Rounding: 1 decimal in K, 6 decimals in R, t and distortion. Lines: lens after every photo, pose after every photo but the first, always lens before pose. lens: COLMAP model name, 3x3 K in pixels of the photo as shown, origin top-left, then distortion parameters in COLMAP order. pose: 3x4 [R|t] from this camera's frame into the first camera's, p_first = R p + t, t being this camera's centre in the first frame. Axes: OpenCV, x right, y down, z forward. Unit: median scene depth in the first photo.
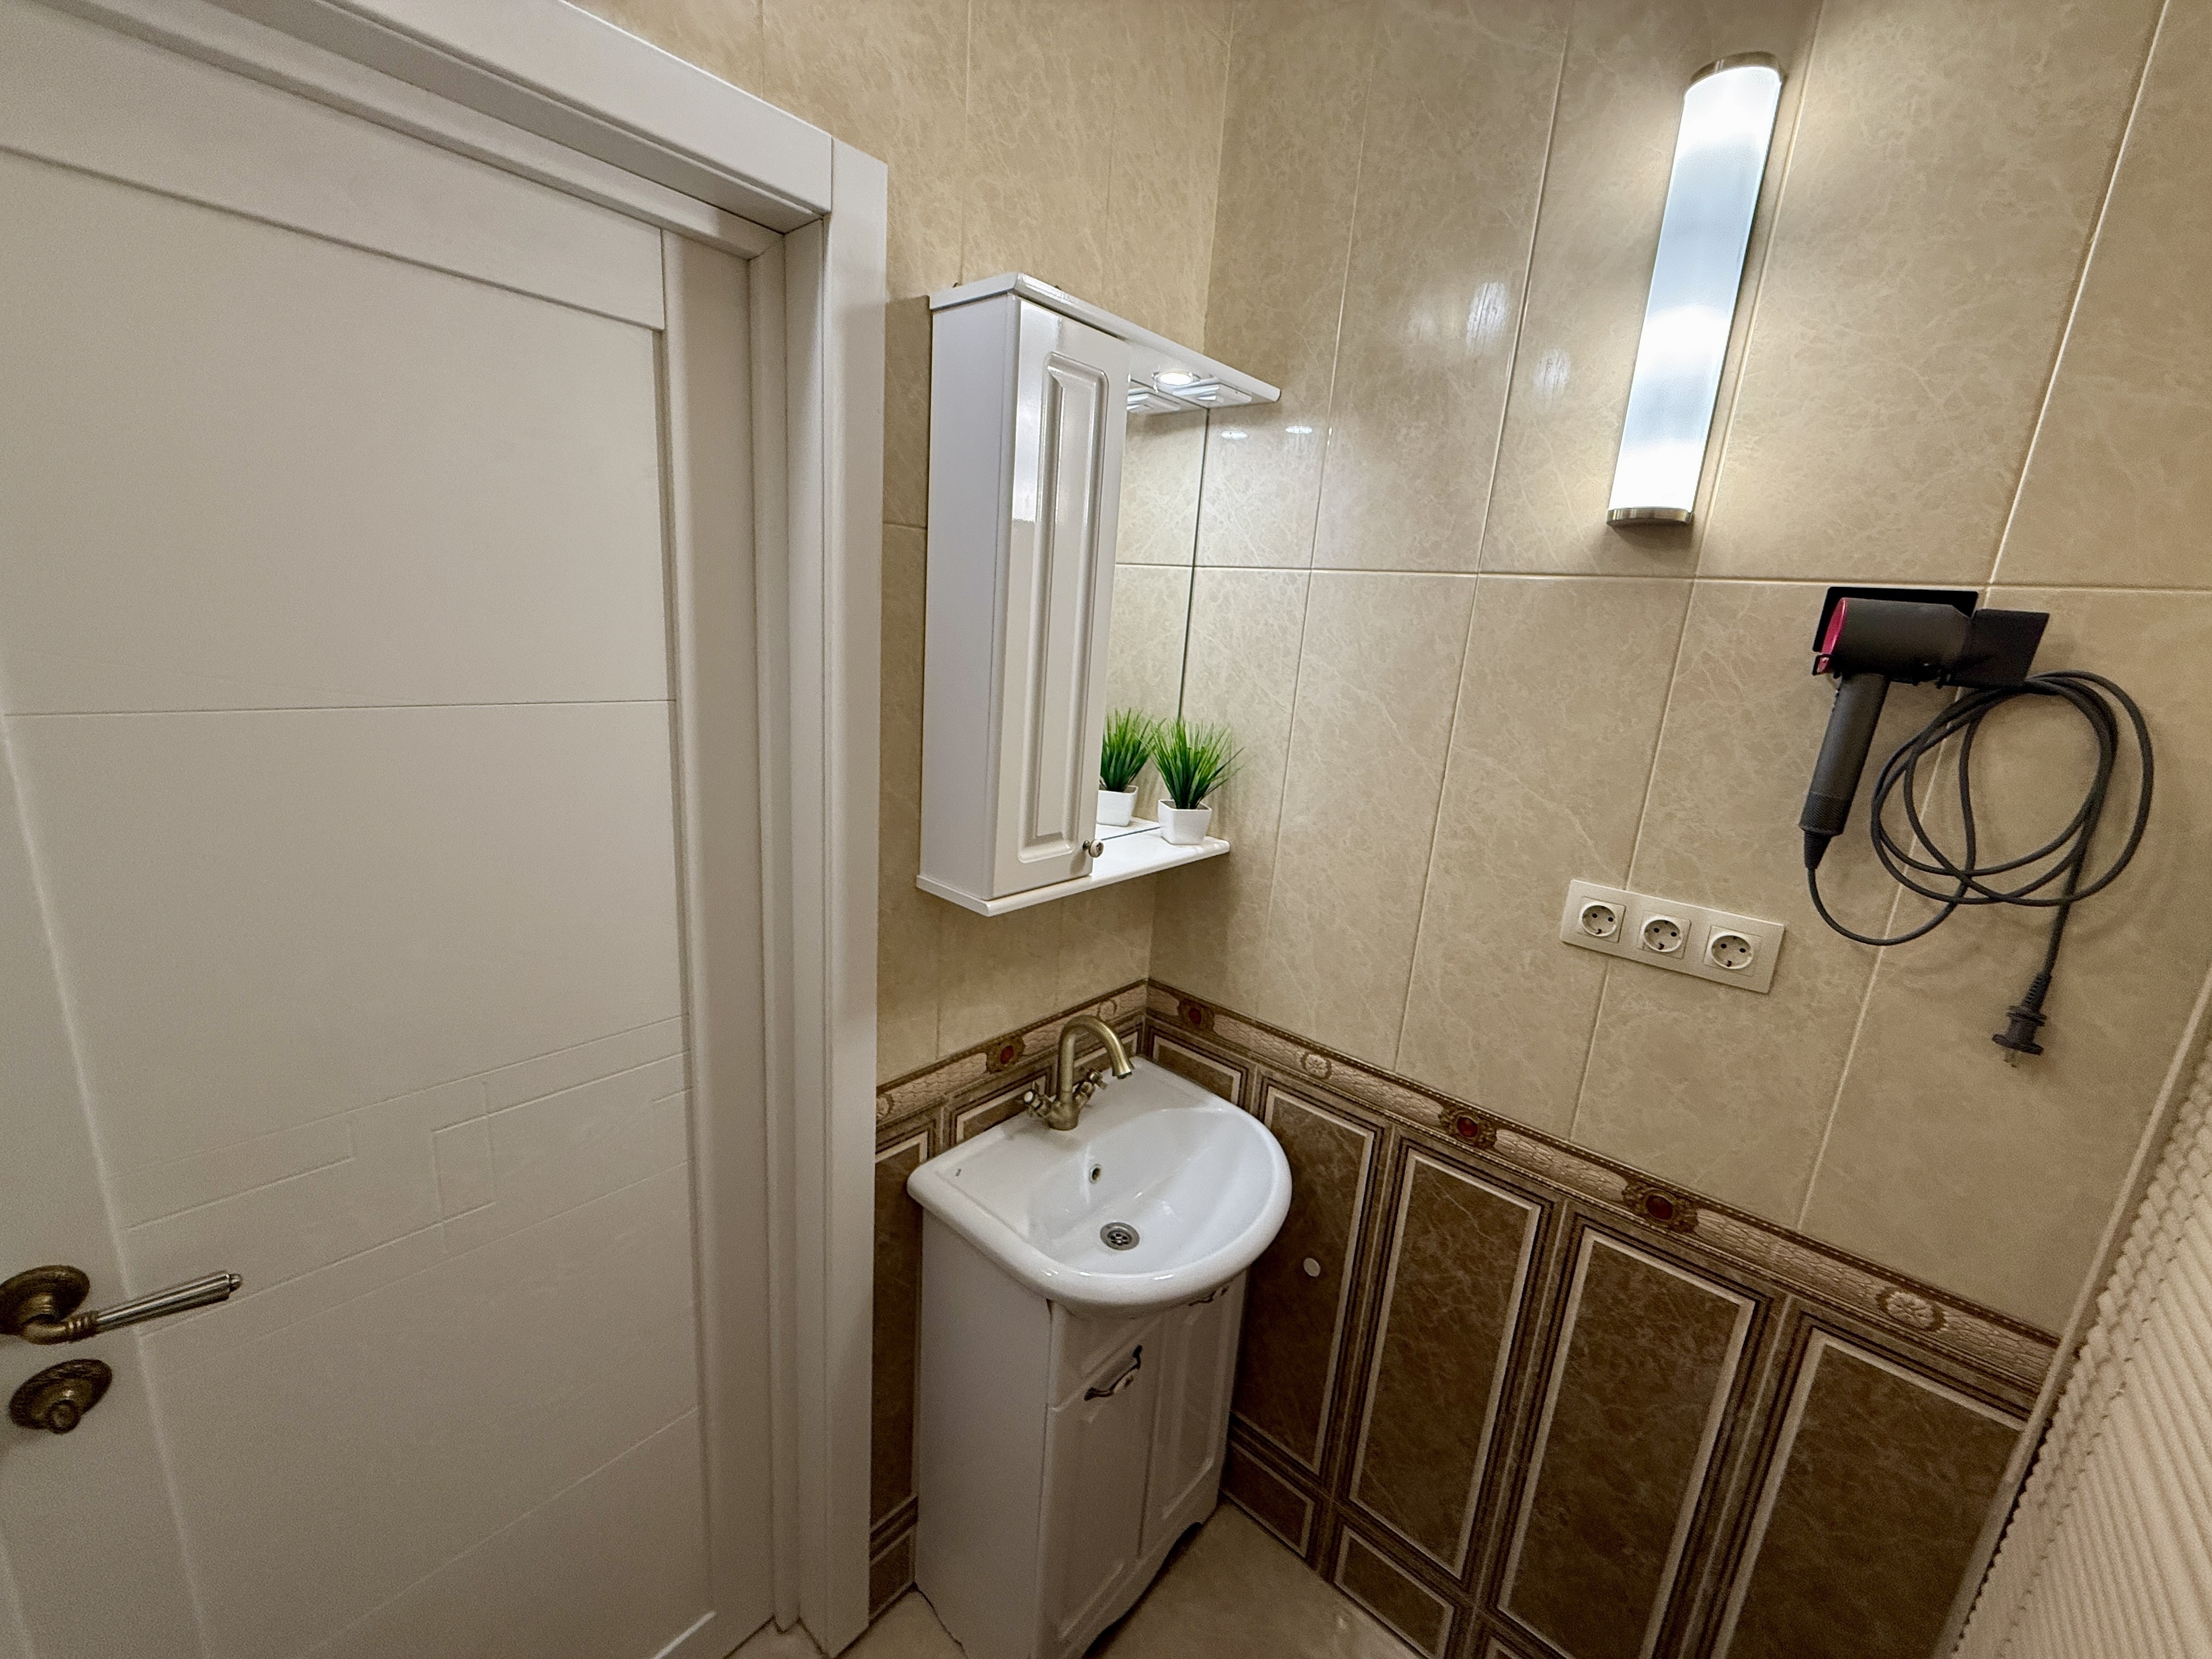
lens RADIAL K [[883.1, 0, 1099.3], [0, 883.1, 829.9], [0, 0, 1]] dist [0.002226, -0.000458]
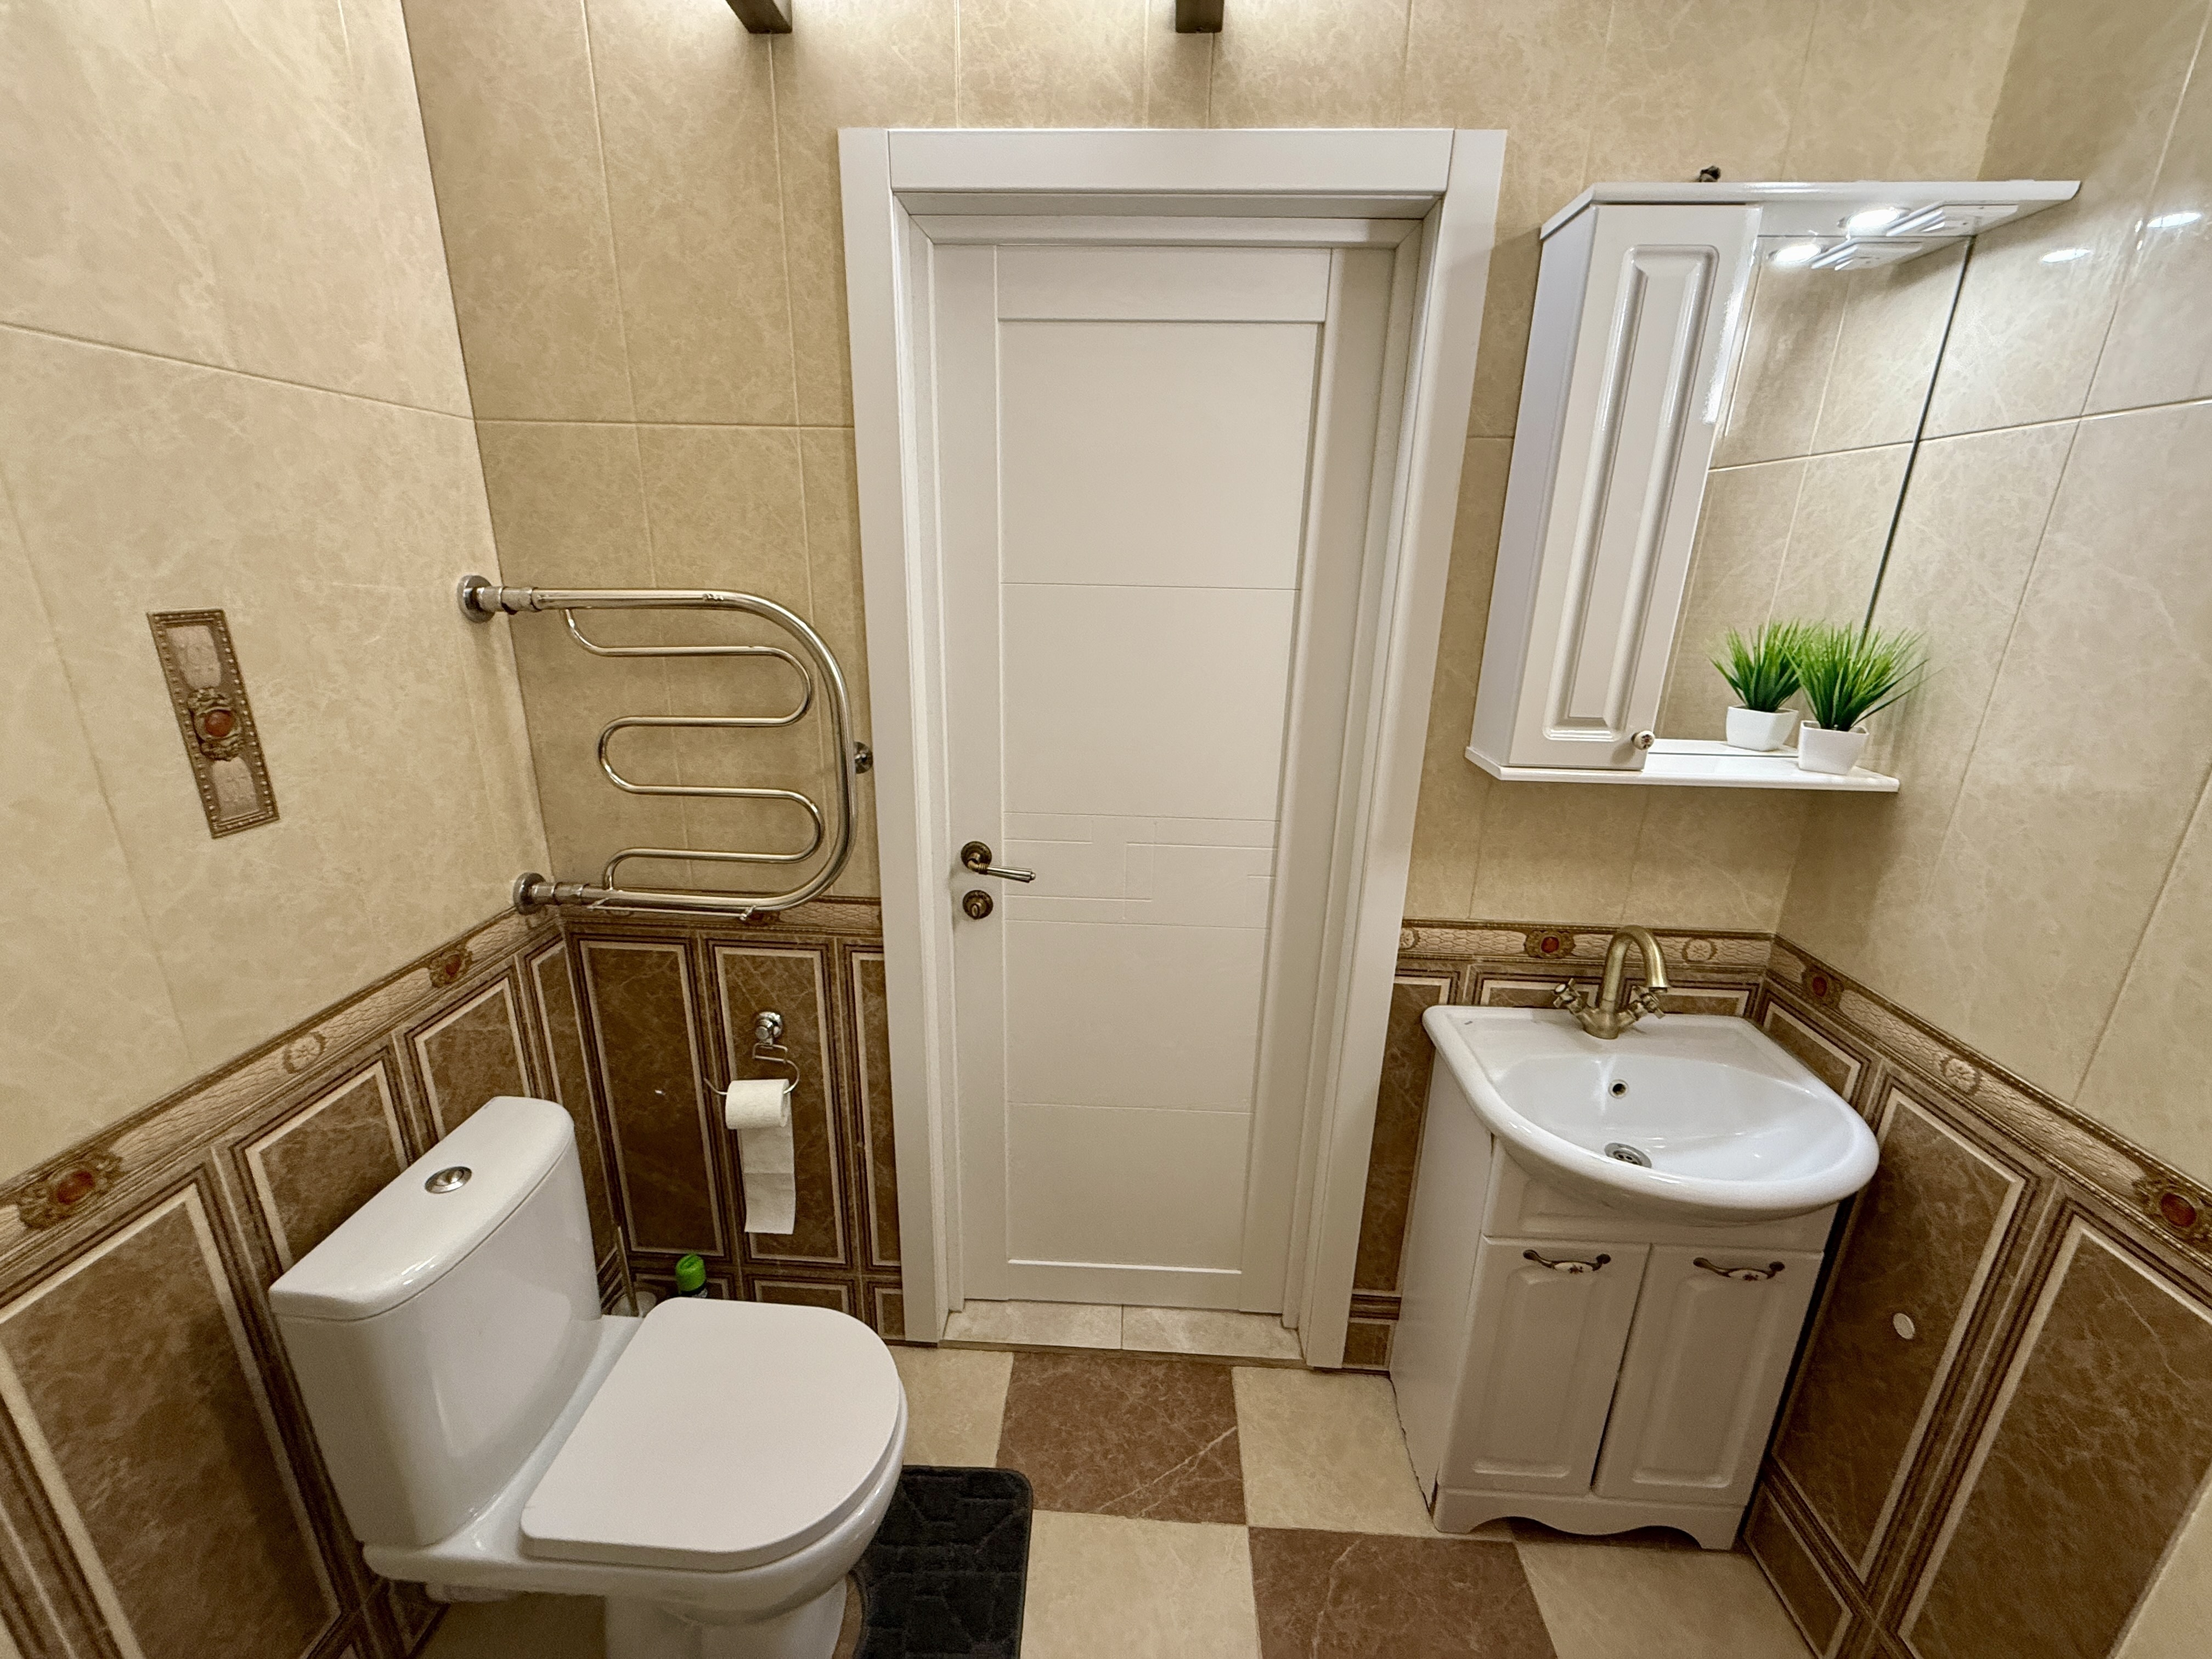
lens RADIAL K [[883.1, 0, 1099.3], [0, 883.1, 829.9], [0, 0, 1]] dist [0.002226, -0.000458]
pose [[0.625058, 0.177094, -0.760224, 0.339278], [-0.161992, 0.982150, 0.095602, 0.108434], [0.763584, 0.063394, 0.642588, -0.093850]]
